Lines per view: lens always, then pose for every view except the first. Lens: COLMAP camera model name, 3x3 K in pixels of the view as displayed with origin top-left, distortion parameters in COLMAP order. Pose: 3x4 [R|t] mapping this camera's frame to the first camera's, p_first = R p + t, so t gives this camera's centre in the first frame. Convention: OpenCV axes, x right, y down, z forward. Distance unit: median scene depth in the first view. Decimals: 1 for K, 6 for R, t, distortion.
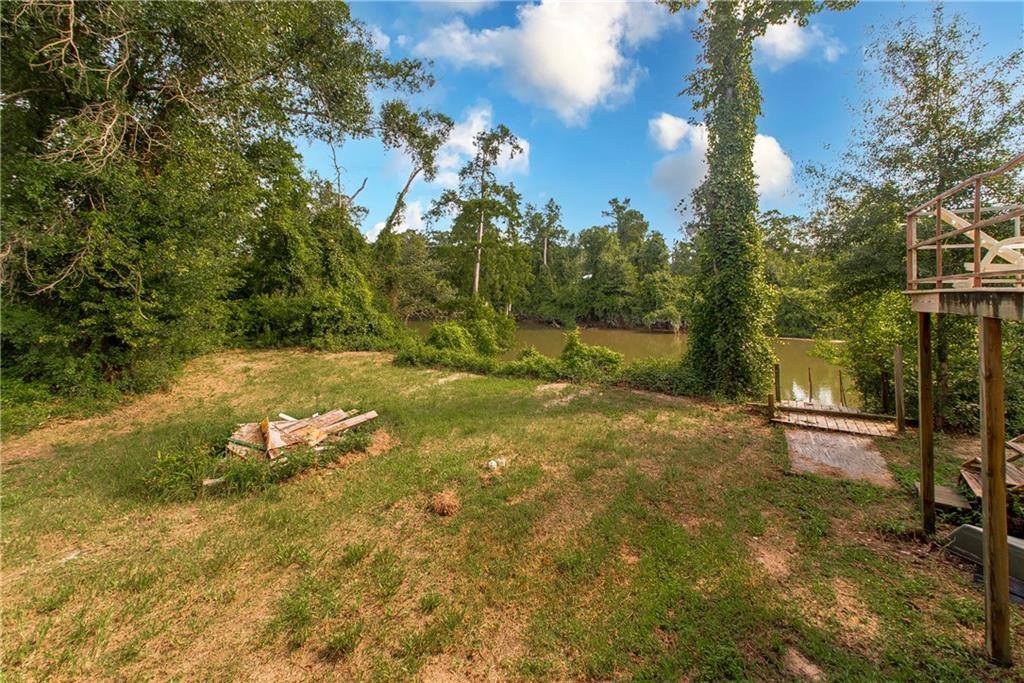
lens RADIAL K [[387.1, 0, 525.1], [0, 387.1, 294.8], [0, 0, 1]] dist [0.004817, -0.001750]
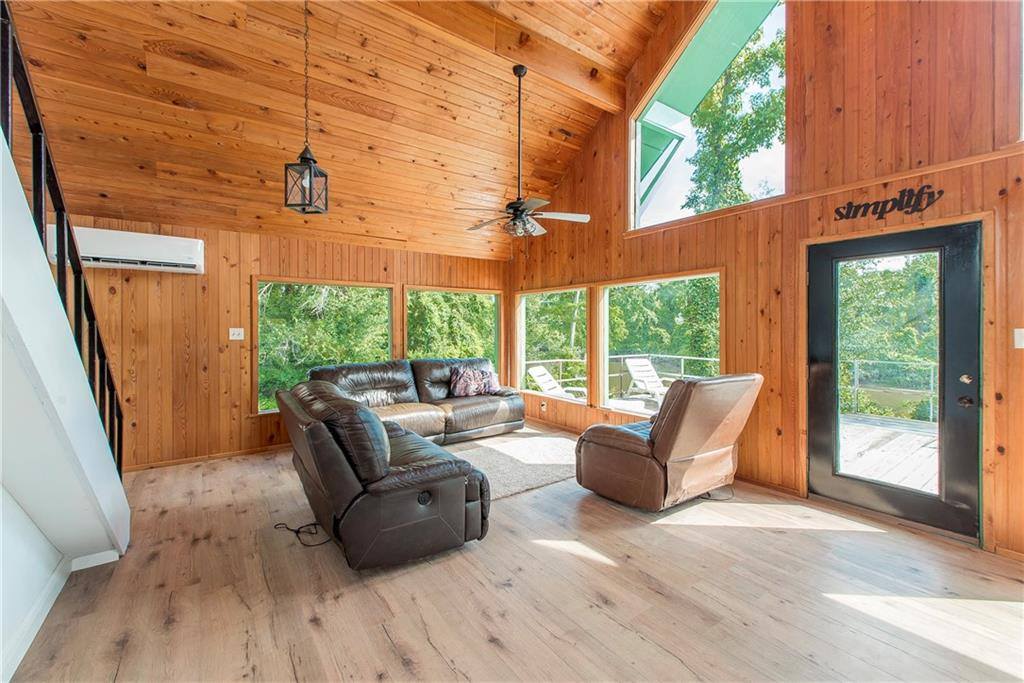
lens RADIAL K [[419.5, 0, 522.2], [0, 419.5, 331.8], [0, 0, 1]] dist [0.009403, -0.007342]
pose [[0.929872, 0.000738, -0.367882, 0.158827], [-0.000665, 1.000000, 0.000325, -0.042326], [0.367882, -0.000057, 0.929872, -0.162281]]
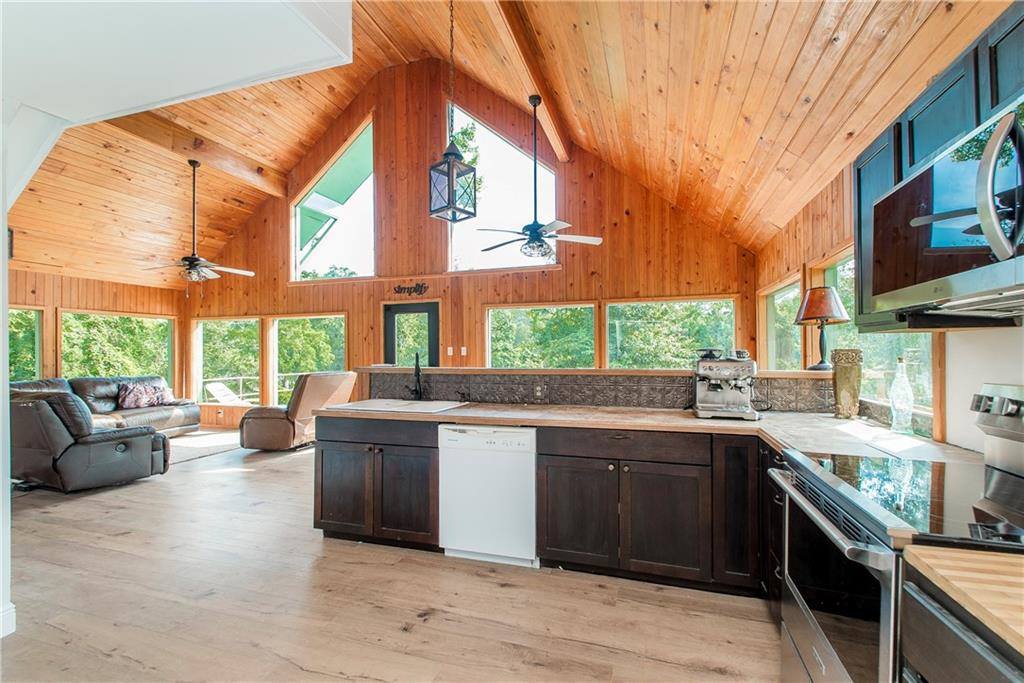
lens RADIAL K [[419.5, 0, 517.7], [0, 419.5, 350.1], [0, 0, 1]] dist [0.009403, -0.007342]
pose [[0.965233, -0.006059, 0.261321, 0.195483], [0.010068, 0.999851, -0.014007, -0.038630], [-0.261197, 0.016151, 0.965150, -0.248578]]
